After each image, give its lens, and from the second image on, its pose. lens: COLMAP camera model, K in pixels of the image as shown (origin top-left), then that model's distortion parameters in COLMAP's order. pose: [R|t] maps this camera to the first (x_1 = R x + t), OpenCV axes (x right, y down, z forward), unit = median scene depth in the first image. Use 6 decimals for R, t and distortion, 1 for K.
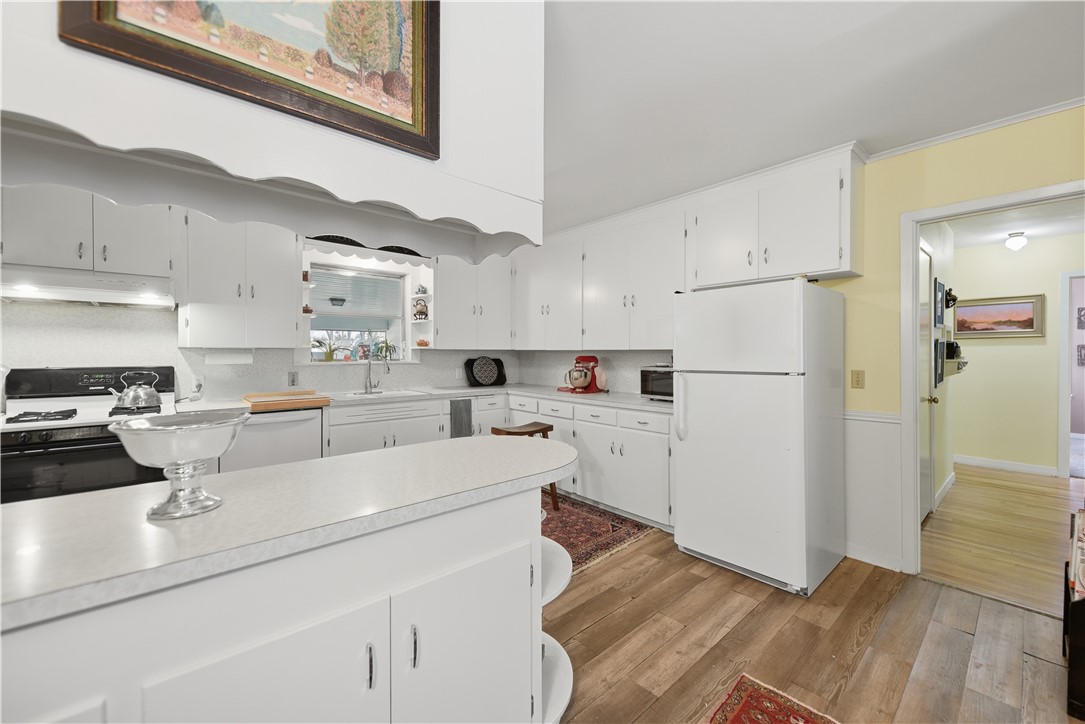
lens RADIAL K [[425.2, 0, 555.3], [0, 425.2, 352.5], [0, 0, 1]] dist [0.001624, -0.000131]
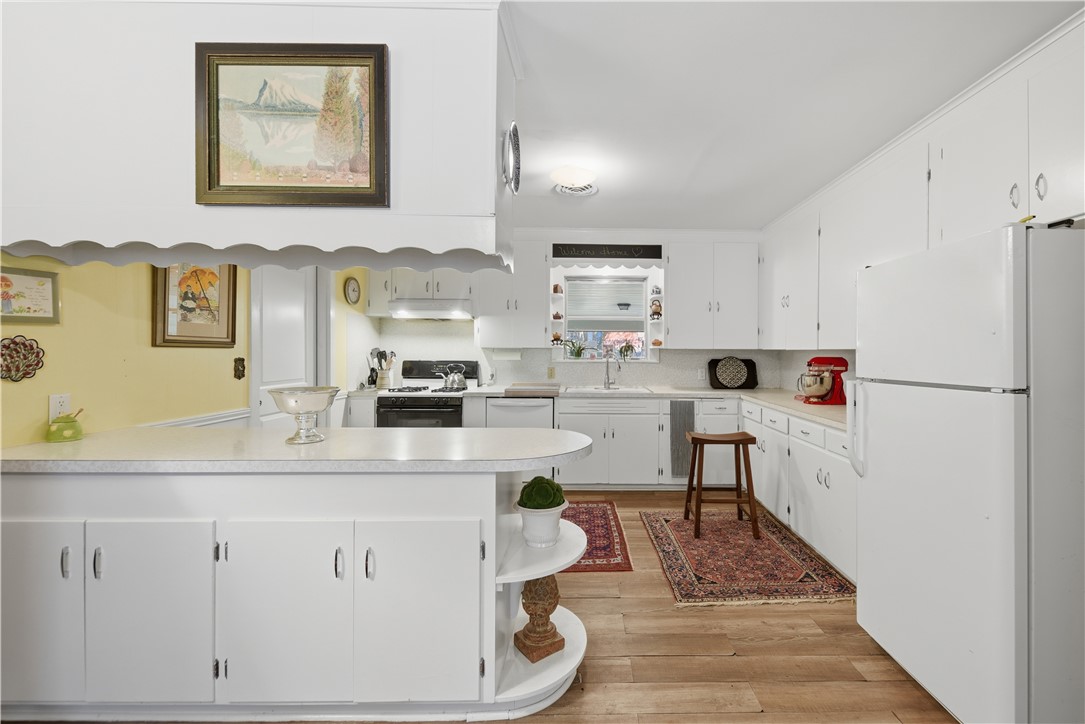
lens RADIAL K [[450.4, 0, 593.8], [0, 450.4, 349.3], [0, 0, 1]] dist [0.002496, -0.000100]
pose [[0.754162, -0.000239, -0.656689, 0.377733], [-0.004618, 0.999973, -0.005668, 0.000826], [0.656673, 0.007308, 0.754140, 0.117652]]
